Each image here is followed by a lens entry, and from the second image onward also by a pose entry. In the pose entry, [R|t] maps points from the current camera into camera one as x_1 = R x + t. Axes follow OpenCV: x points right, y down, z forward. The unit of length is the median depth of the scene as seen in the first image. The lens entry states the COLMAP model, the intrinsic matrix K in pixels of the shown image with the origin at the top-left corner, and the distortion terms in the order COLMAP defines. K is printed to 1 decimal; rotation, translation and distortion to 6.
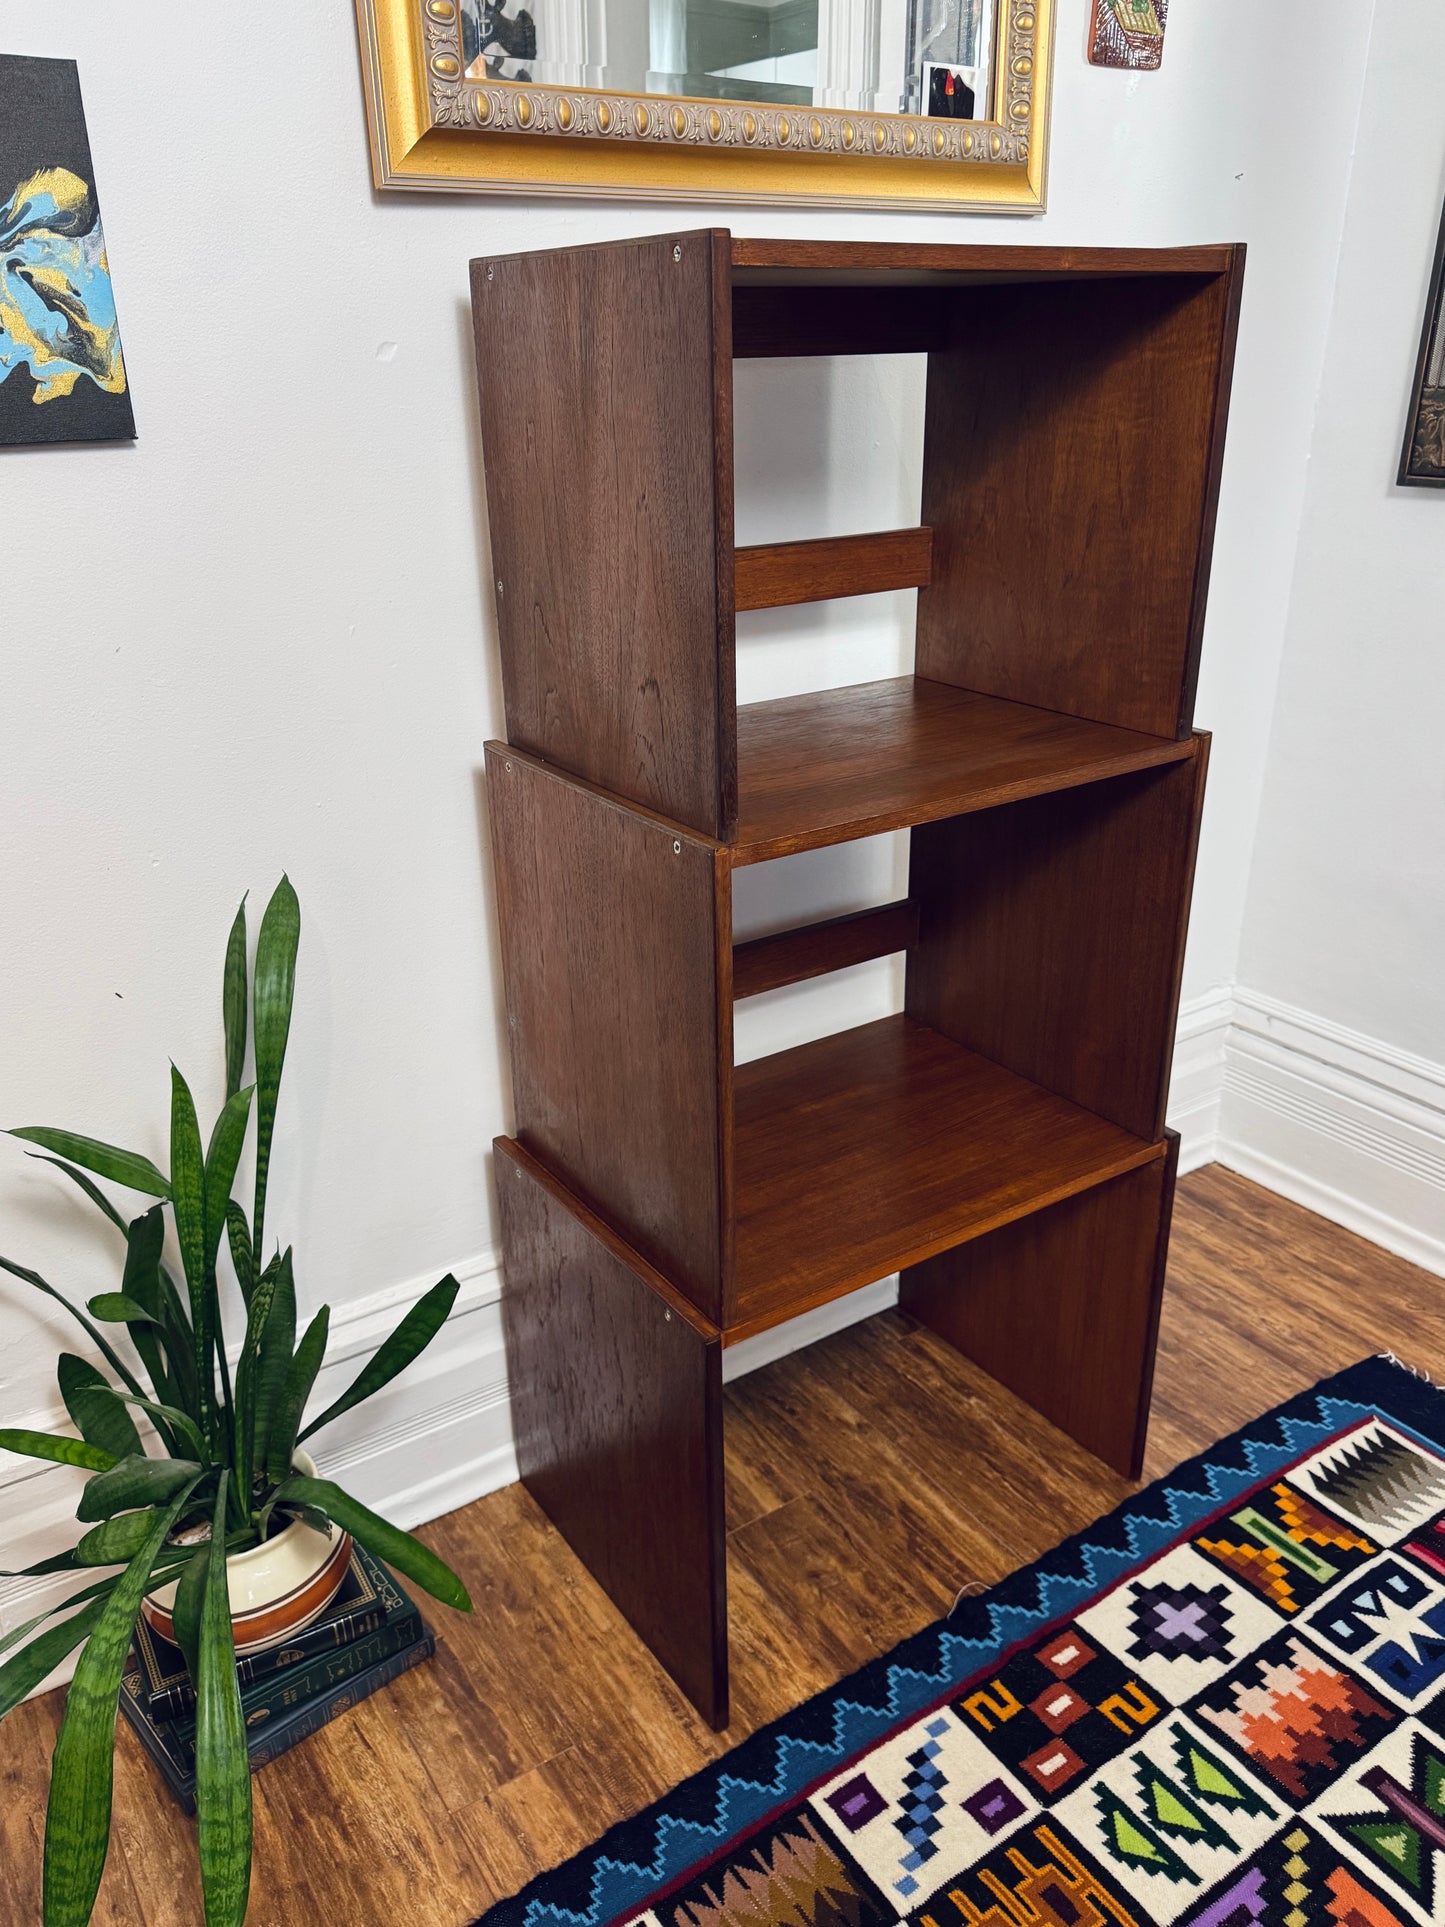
lens RADIAL K [[1468.2, 0, 714.2], [0, 1468.2, 964.2], [0, 0, 1]] dist [0.061769, -0.051476]
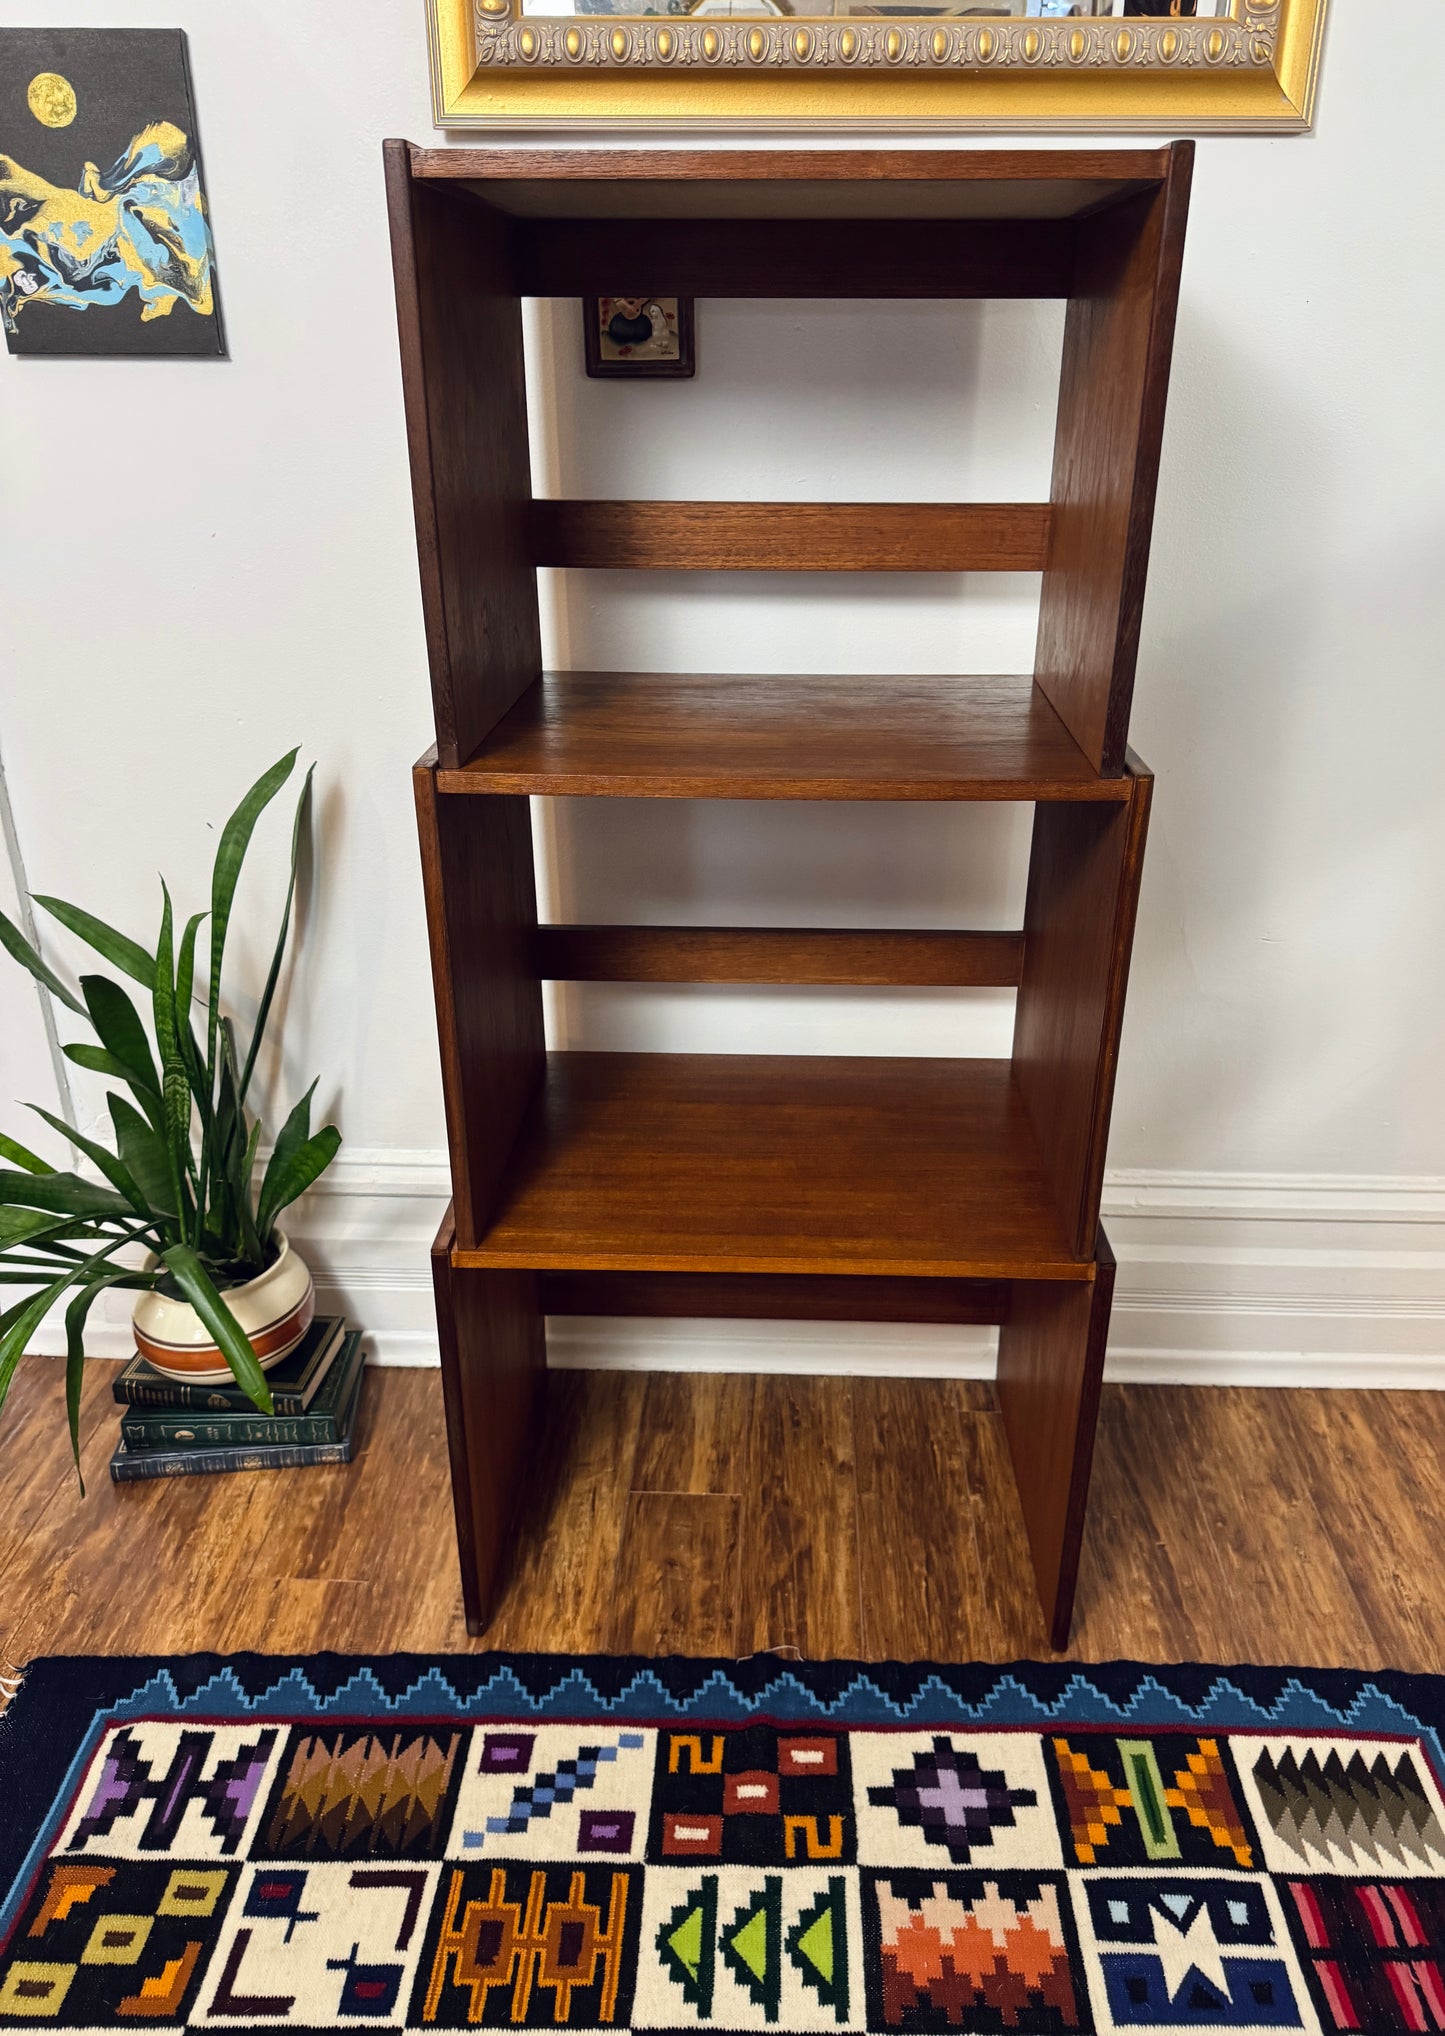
lens RADIAL K [[1460.5, 0, 734.5], [0, 1460.5, 1002.9], [0, 0, 1]] dist [0.017732, -0.009463]
pose [[0.811042, 0.260790, -0.523640, 0.583718], [-0.244616, 0.964305, 0.101381, -0.061663], [0.531388, 0.045866, 0.845886, 0.212054]]
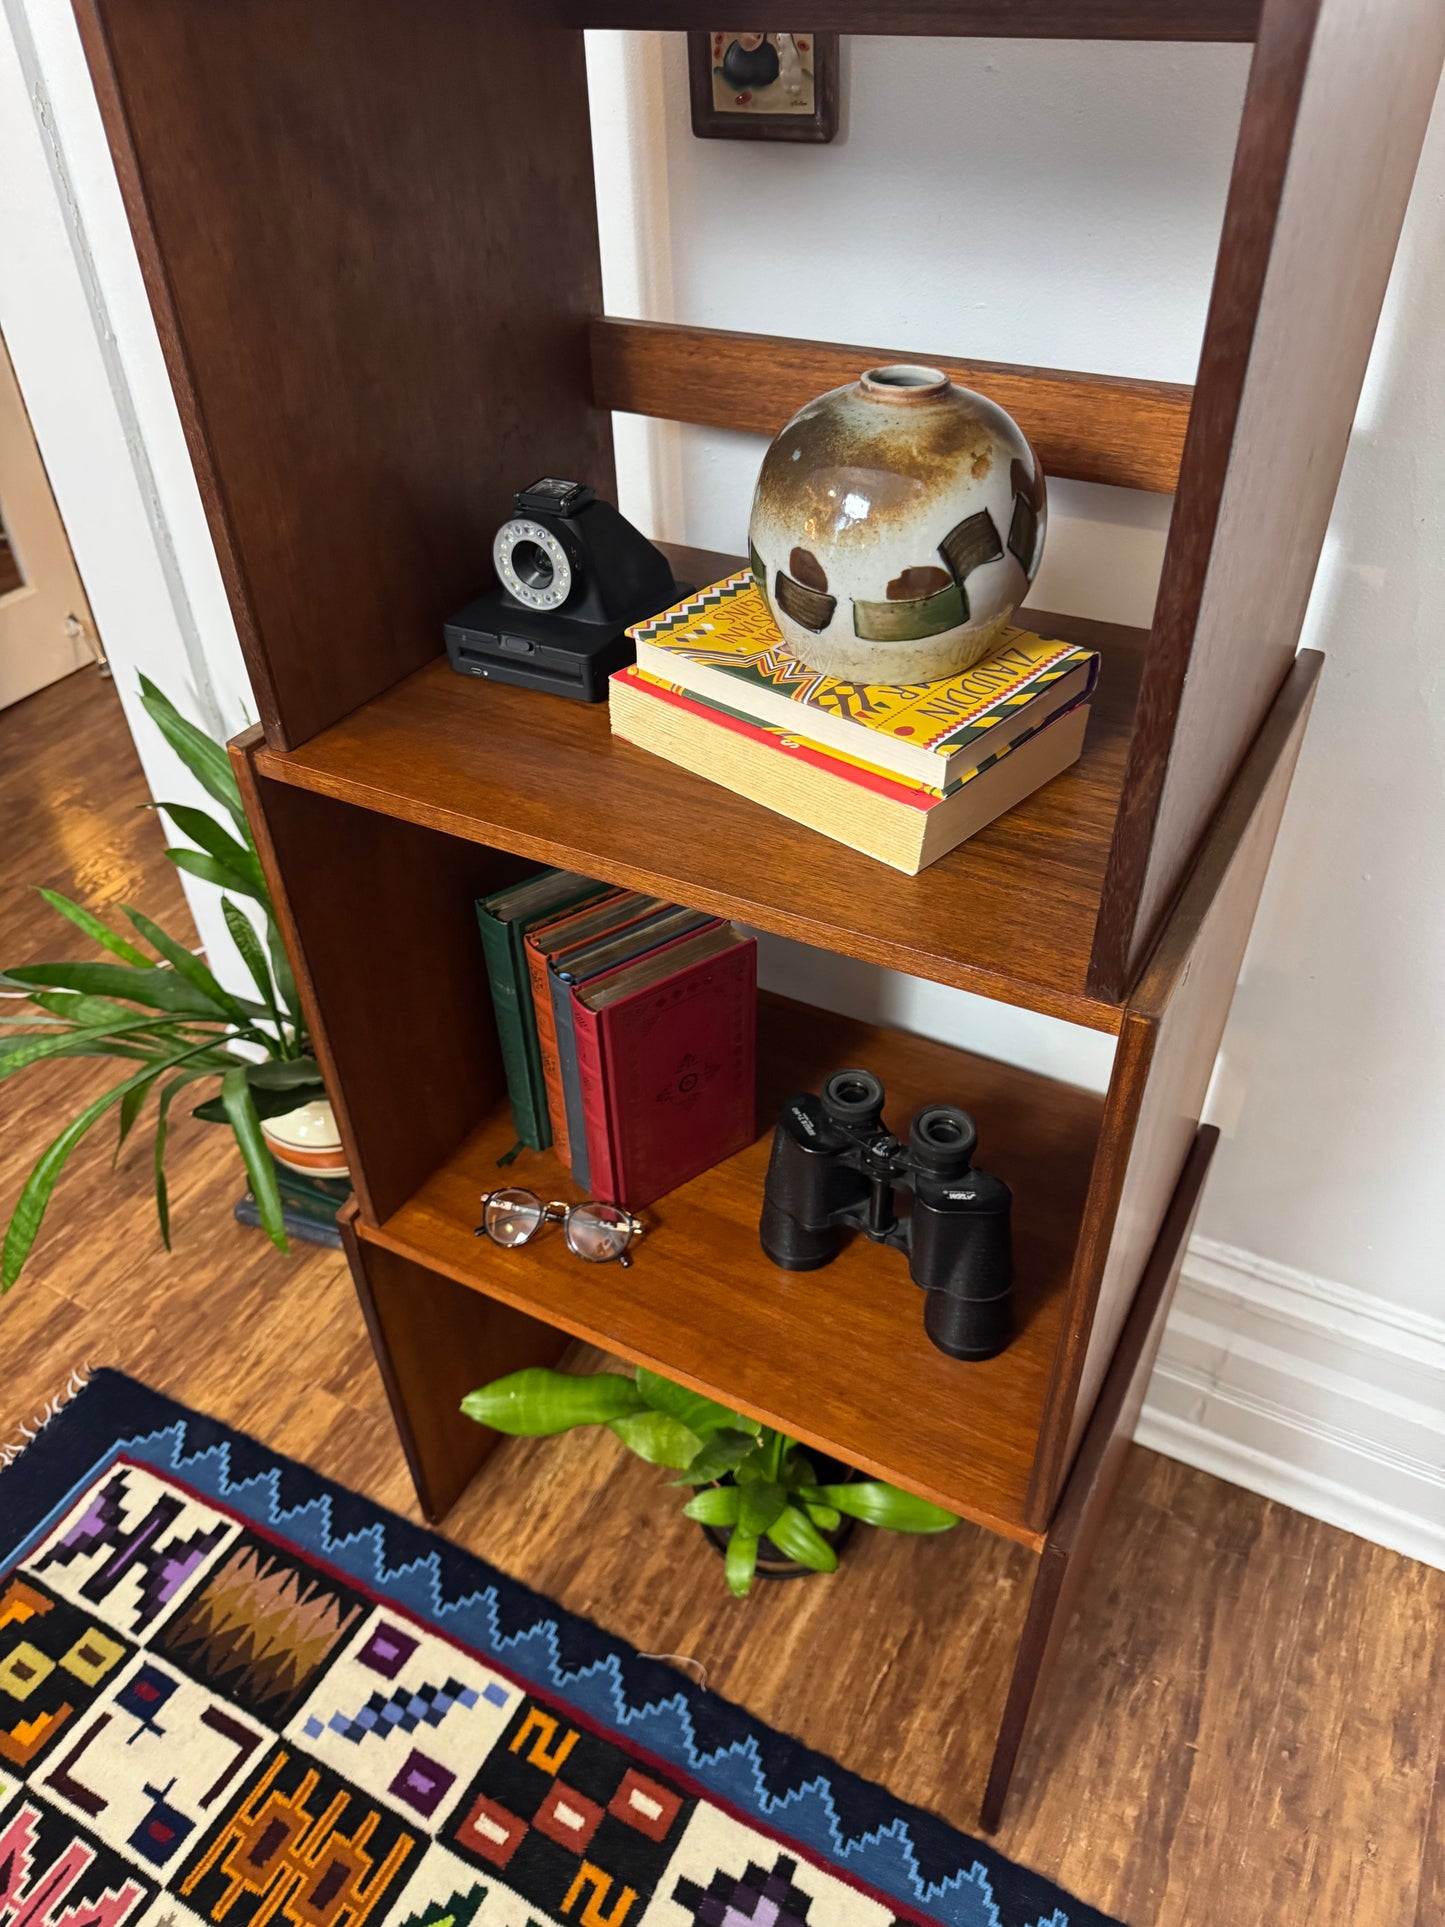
lens RADIAL K [[1385.6, 0, 689.4], [0, 1385.6, 945.7], [0, 0, 1]] dist [0.018623, -0.016146]
pose [[0.438724, 0.554541, -0.707111, 0.568407], [-0.323744, 0.831581, 0.451290, -0.319731], [0.838279, 0.030931, 0.544364, 0.615966]]
